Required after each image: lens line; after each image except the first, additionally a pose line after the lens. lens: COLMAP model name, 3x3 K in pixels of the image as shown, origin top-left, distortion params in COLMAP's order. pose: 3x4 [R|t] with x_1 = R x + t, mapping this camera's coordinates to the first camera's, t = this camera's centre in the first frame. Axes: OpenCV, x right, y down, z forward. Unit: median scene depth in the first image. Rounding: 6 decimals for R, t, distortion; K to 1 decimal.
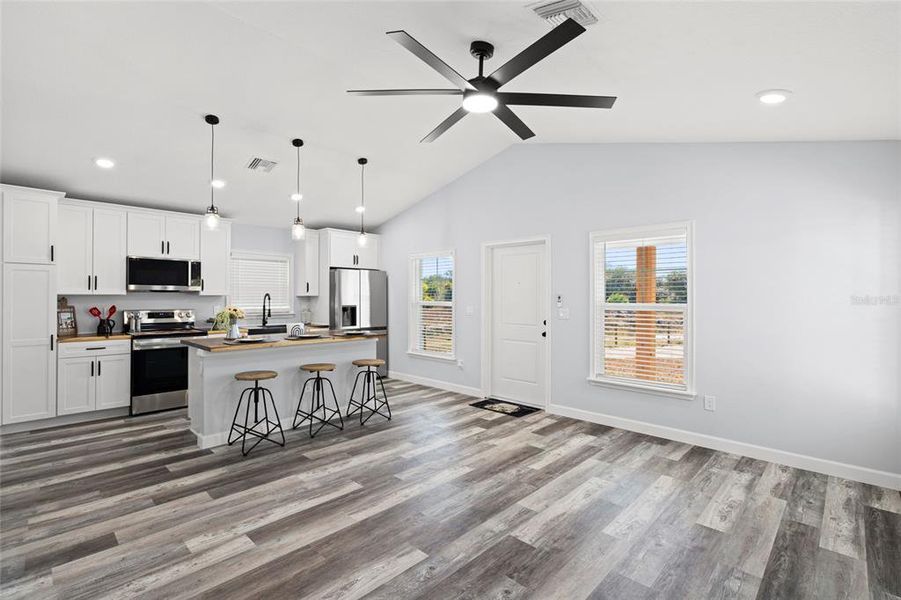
lens RADIAL K [[415.0, 0, 449.8], [0, 415.0, 297.3], [0, 0, 1]] dist [0.000352, 0.000553]
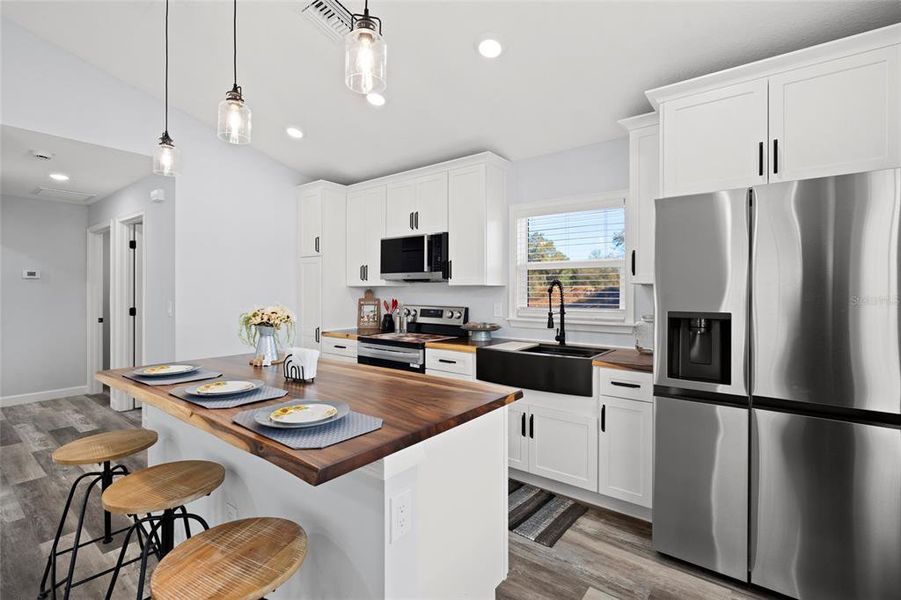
lens RADIAL K [[414.1, 0, 452.8], [0, 414.1, 291.4], [0, 0, 1]] dist [-0.000946, 0.000126]
pose [[0.116012, -0.001394, -0.993247, 0.051175], [-0.001104, 0.999998, -0.001533, 0.005966], [0.993247, 0.001275, 0.116010, 1.093012]]
